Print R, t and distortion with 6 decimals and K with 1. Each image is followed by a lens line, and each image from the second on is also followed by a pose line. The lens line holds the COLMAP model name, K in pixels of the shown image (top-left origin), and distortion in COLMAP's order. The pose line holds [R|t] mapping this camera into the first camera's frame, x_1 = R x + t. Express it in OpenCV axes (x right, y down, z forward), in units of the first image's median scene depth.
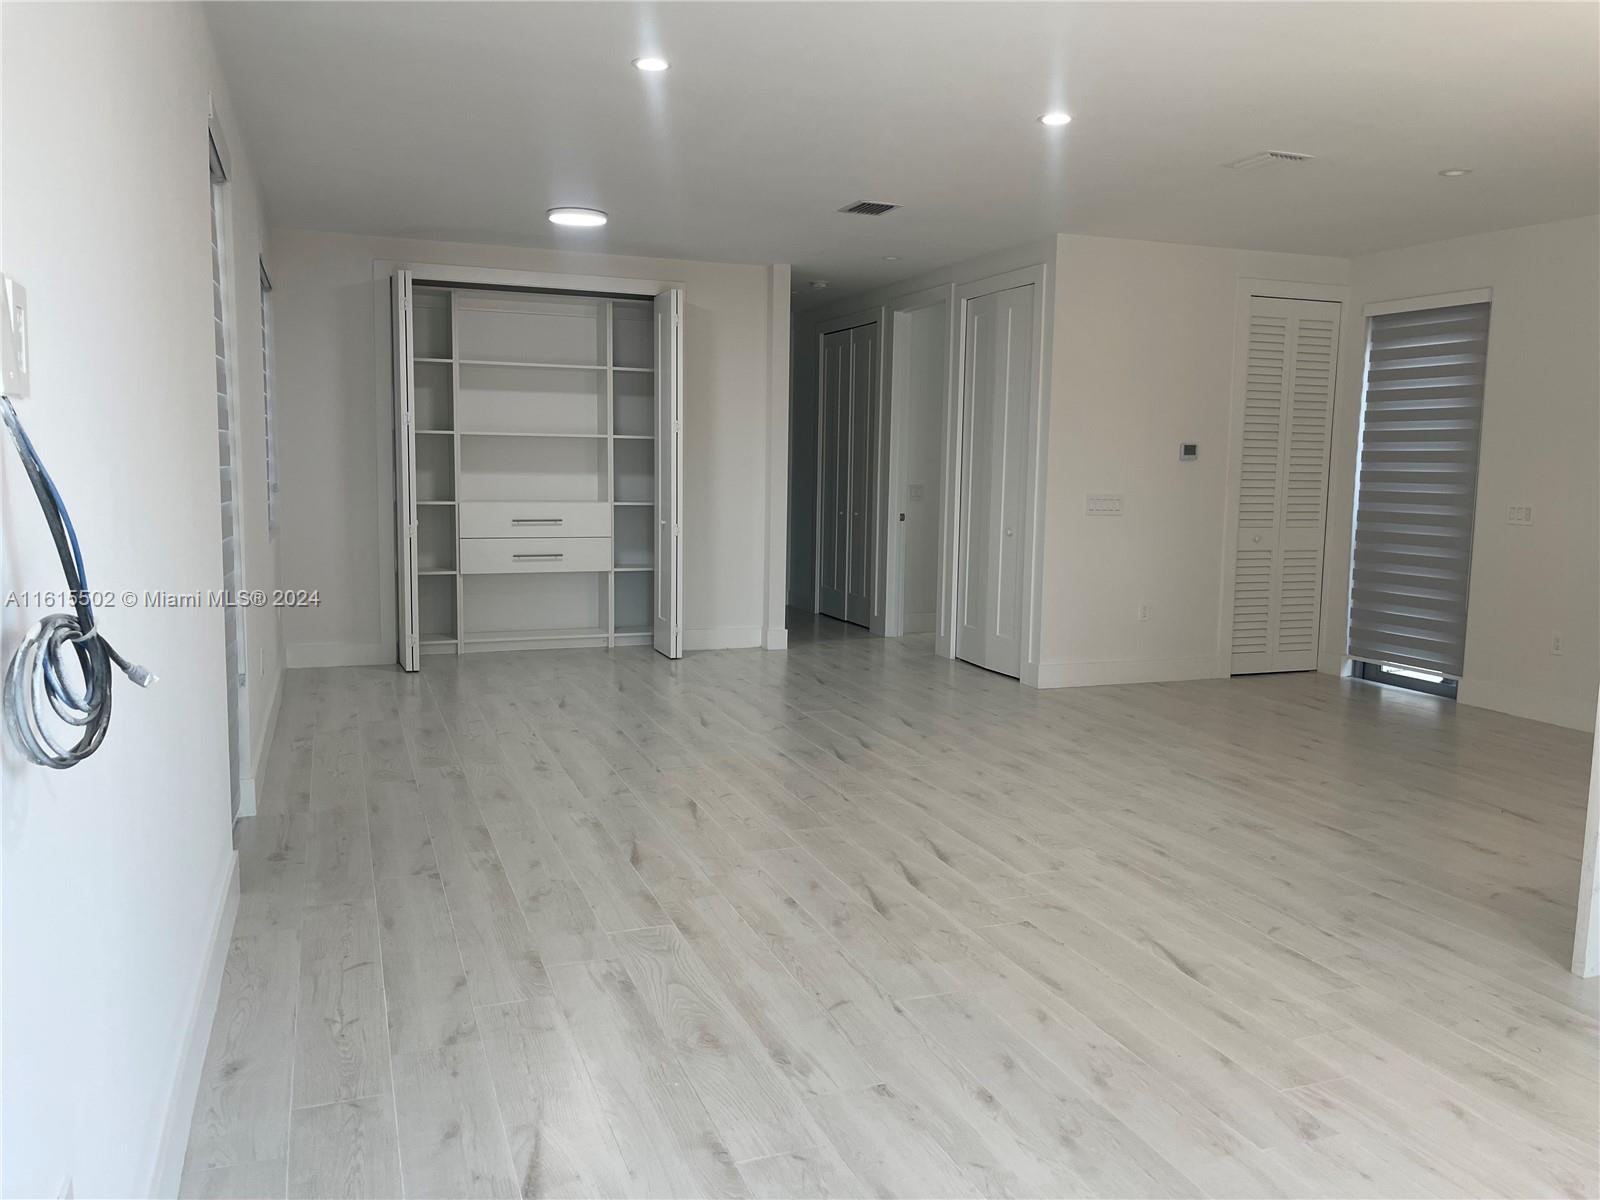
lens RADIAL K [[1210.6, 0, 806.3], [0, 1210.6, 595.4], [0, 0, 1]] dist [0.089632, -0.116950]
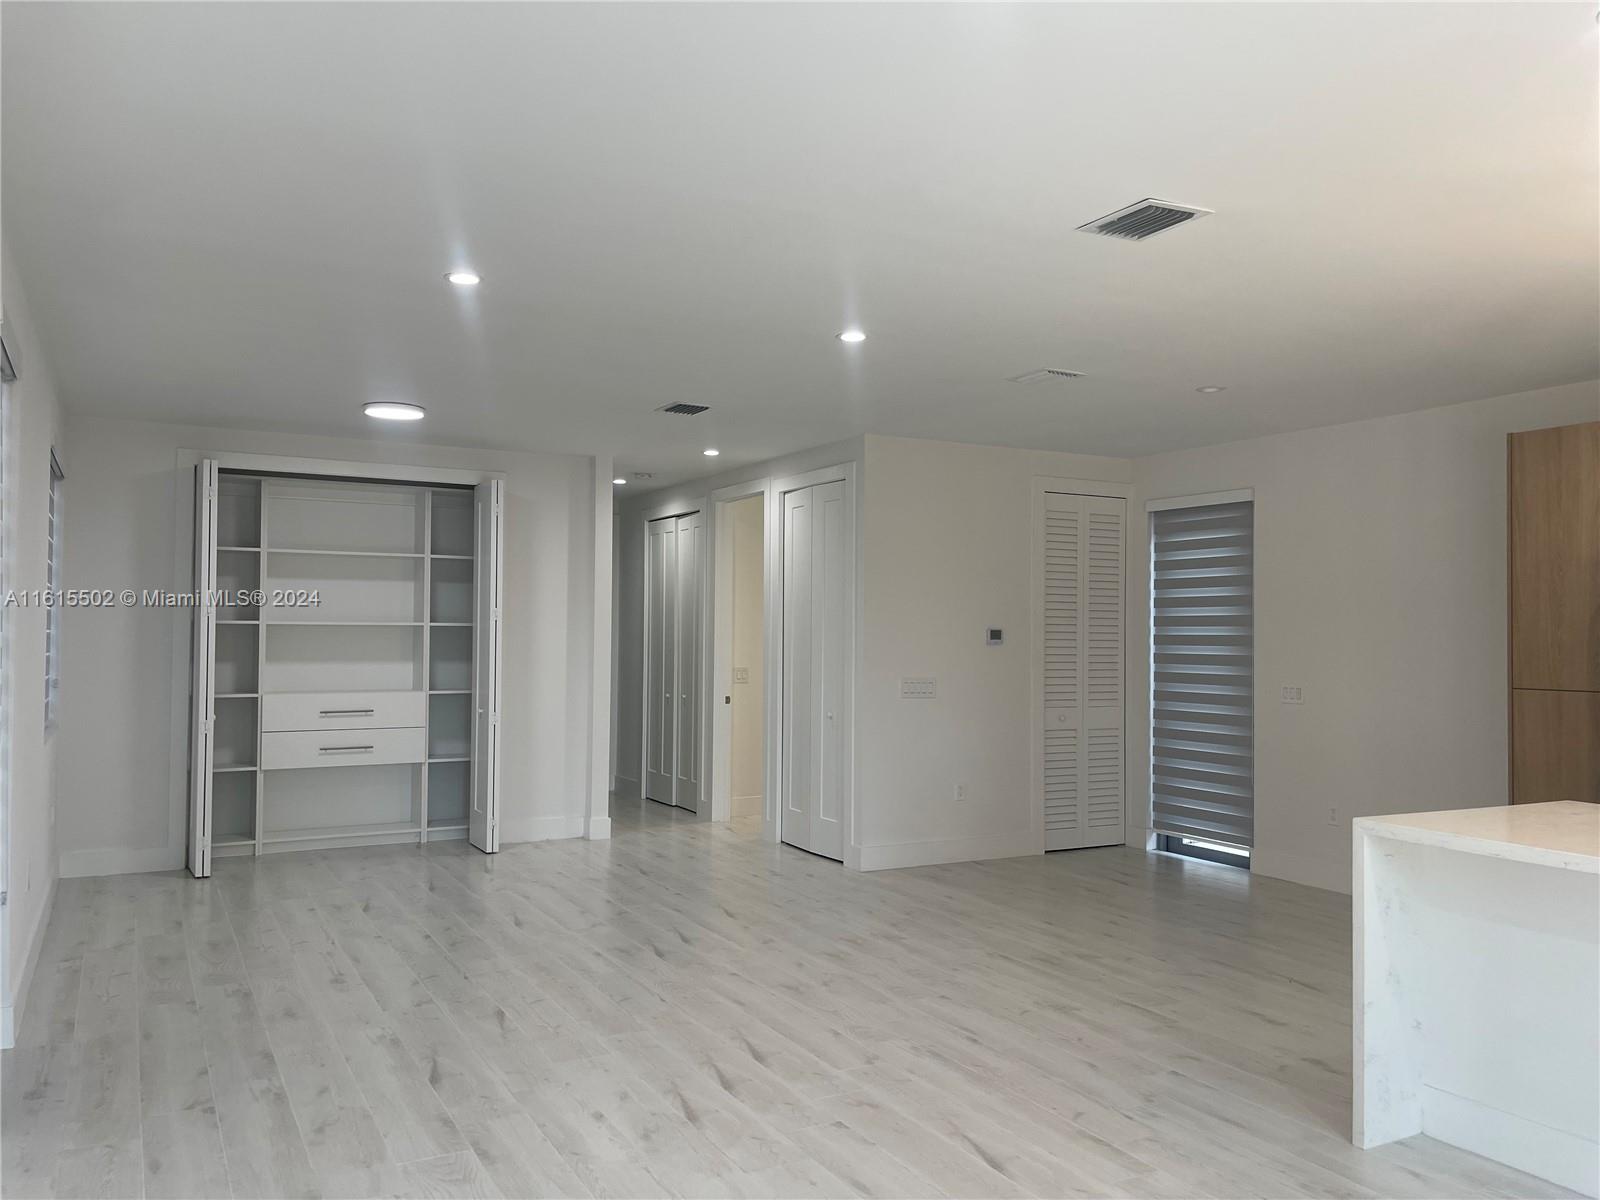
lens RADIAL K [[1217.6, 0, 796.9], [0, 1217.6, 619.2], [0, 0, 1]] dist [0.075478, -0.079741]
pose [[0.991842, -0.007072, 0.127274, 0.013175], [0.022873, 0.992129, -0.123117, -0.008873], [-0.125401, 0.125024, 0.984197, -0.016512]]
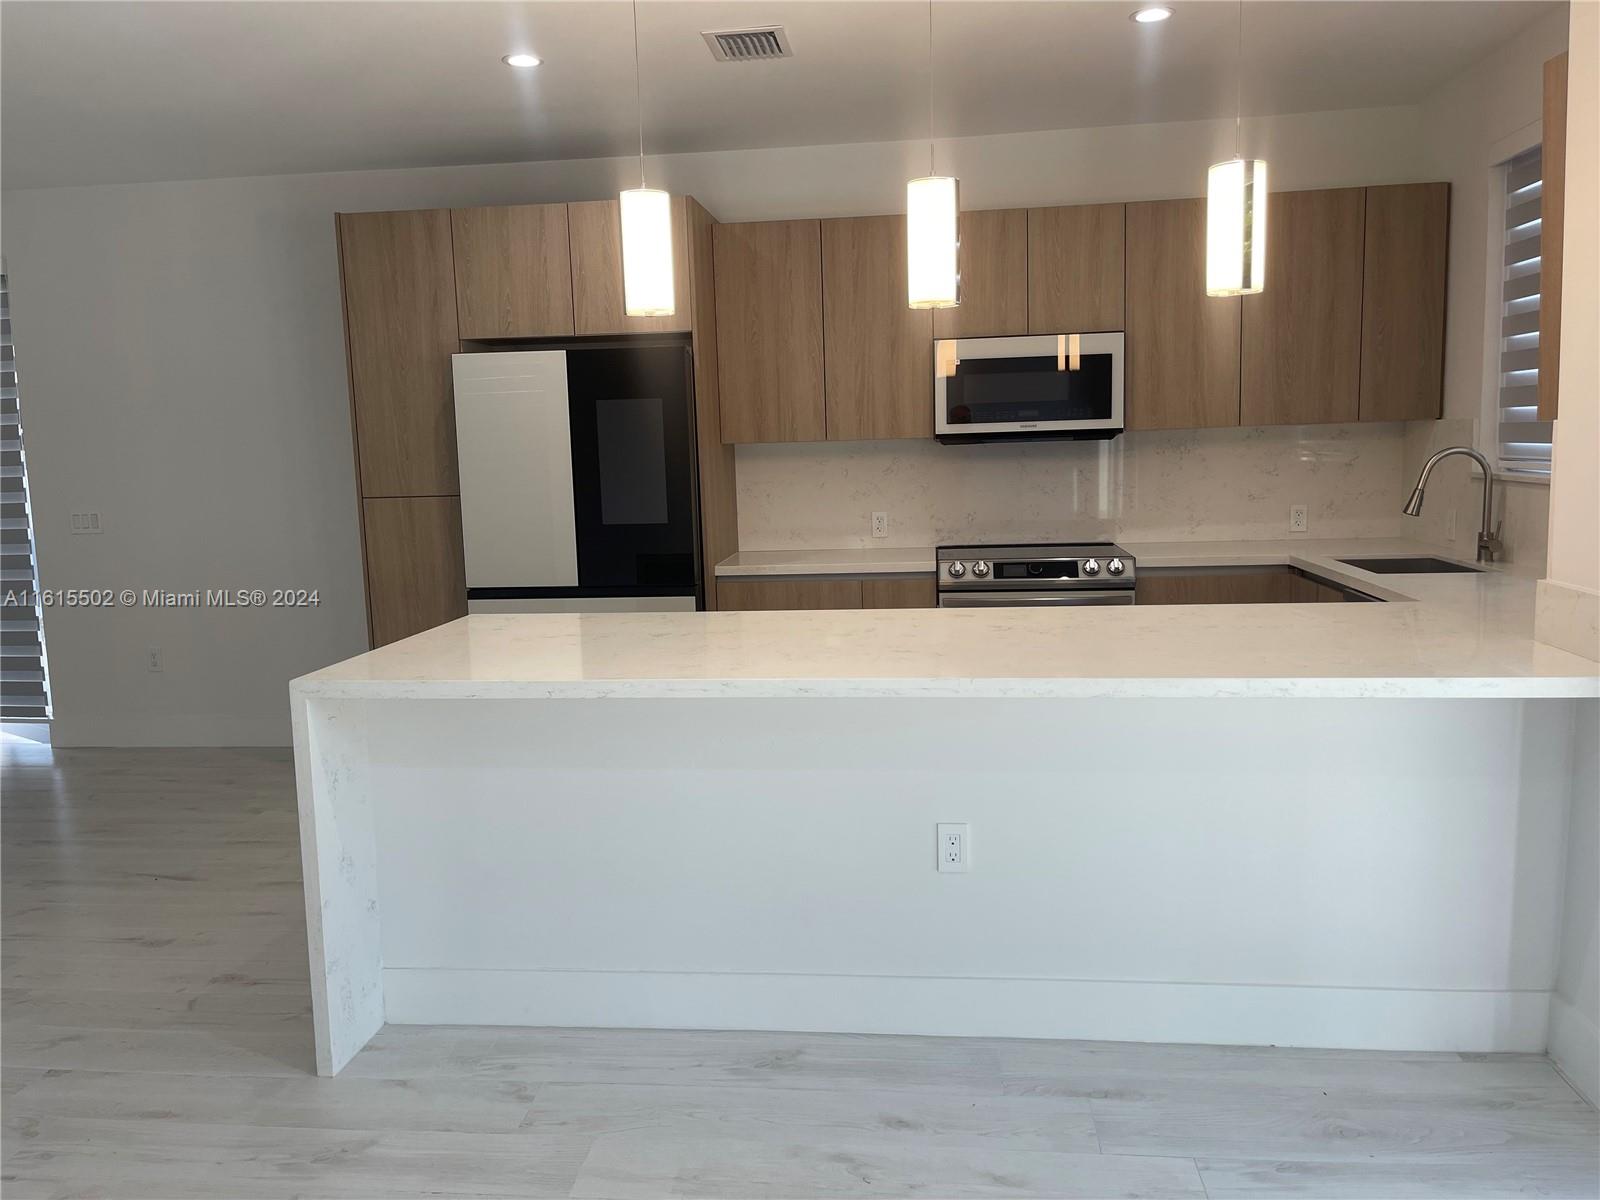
lens RADIAL K [[1210.6, 0, 806.3], [0, 1210.6, 595.4], [0, 0, 1]] dist [0.089632, -0.116950]
pose [[0.460732, -0.145385, 0.875551, 0.045762], [0.136581, 0.986356, 0.091912, -0.027068], [-0.876967, 0.077237, 0.474303, 0.150124]]
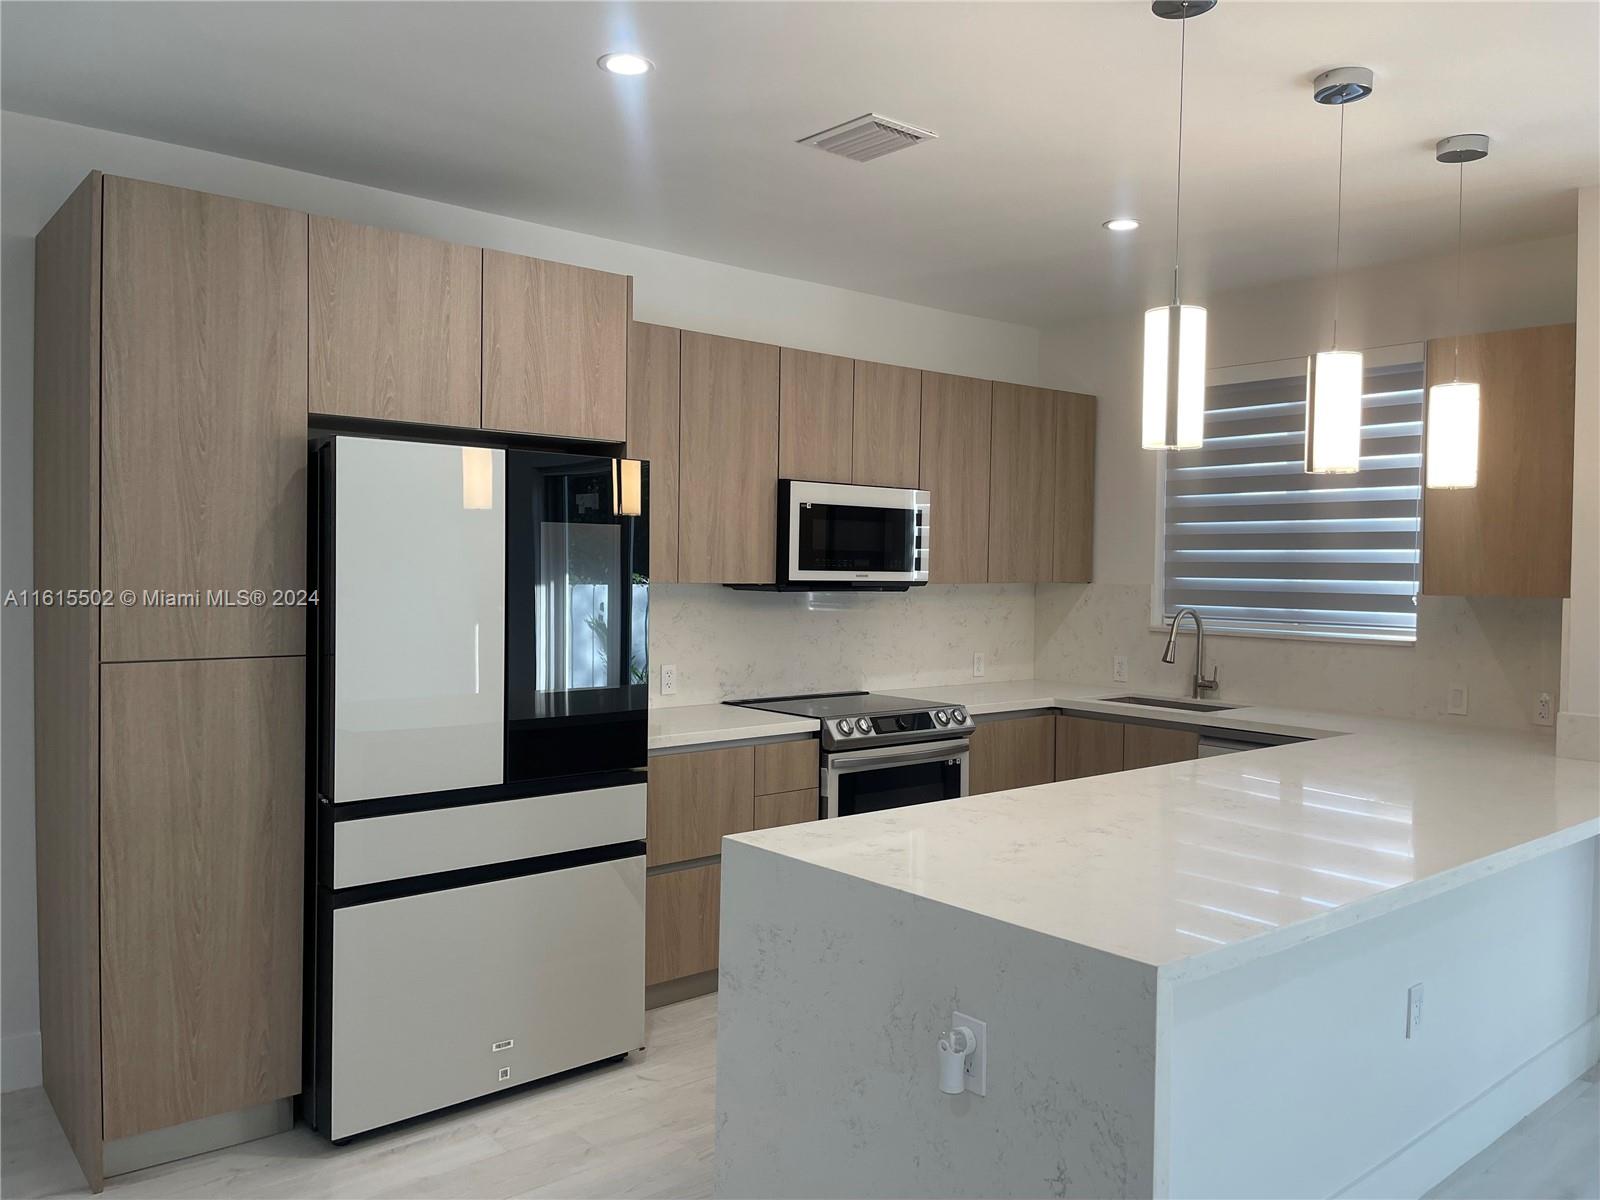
lens RADIAL K [[1210.6, 0, 806.3], [0, 1210.6, 595.4], [0, 0, 1]] dist [0.089632, -0.116950]
pose [[-0.337532, -0.047866, 0.940096, 0.107959], [0.082303, 0.993381, 0.080129, -0.095405], [-0.937709, 0.104419, -0.331358, 0.678616]]
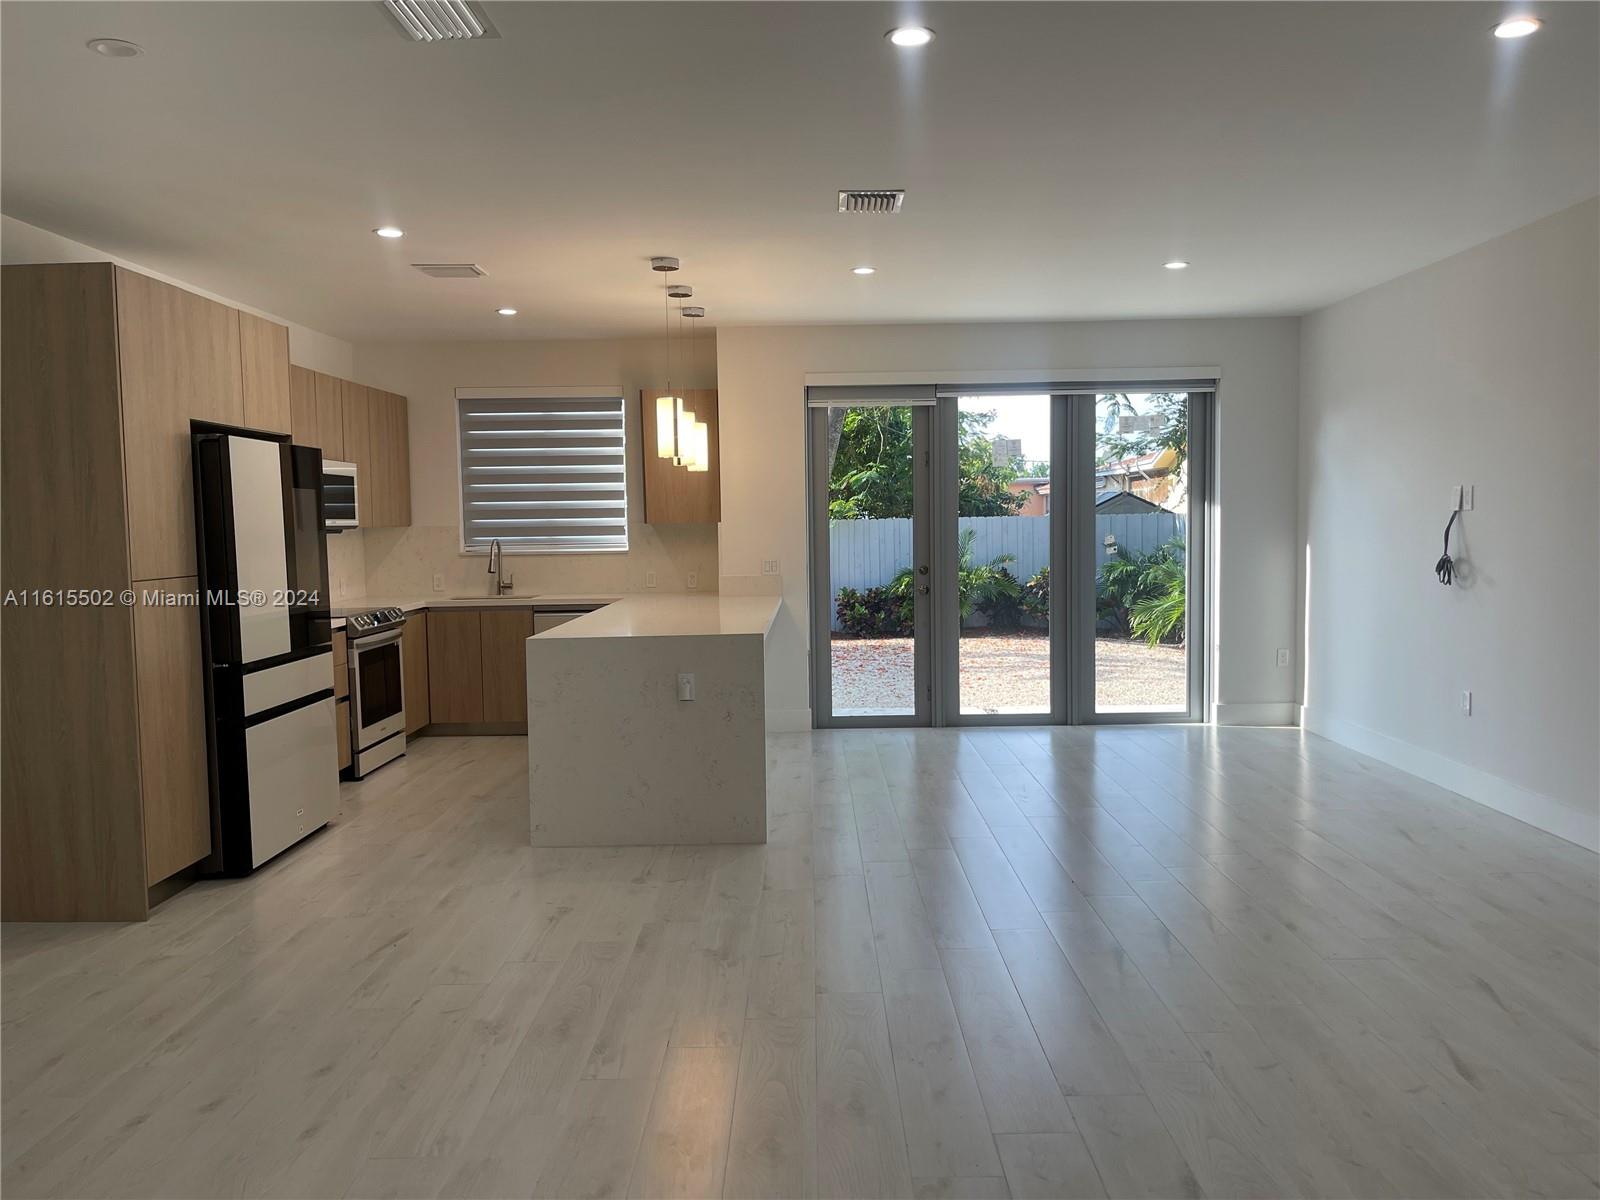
lens RADIAL K [[1210.6, 0, 806.3], [0, 1210.6, 595.4], [0, 0, 1]] dist [0.089632, -0.116950]
pose [[-0.931530, -0.026536, 0.362694, 0.001323], [0.038703, 0.984436, 0.171428, -0.154471], [-0.361598, 0.173728, -0.916005, 1.287405]]
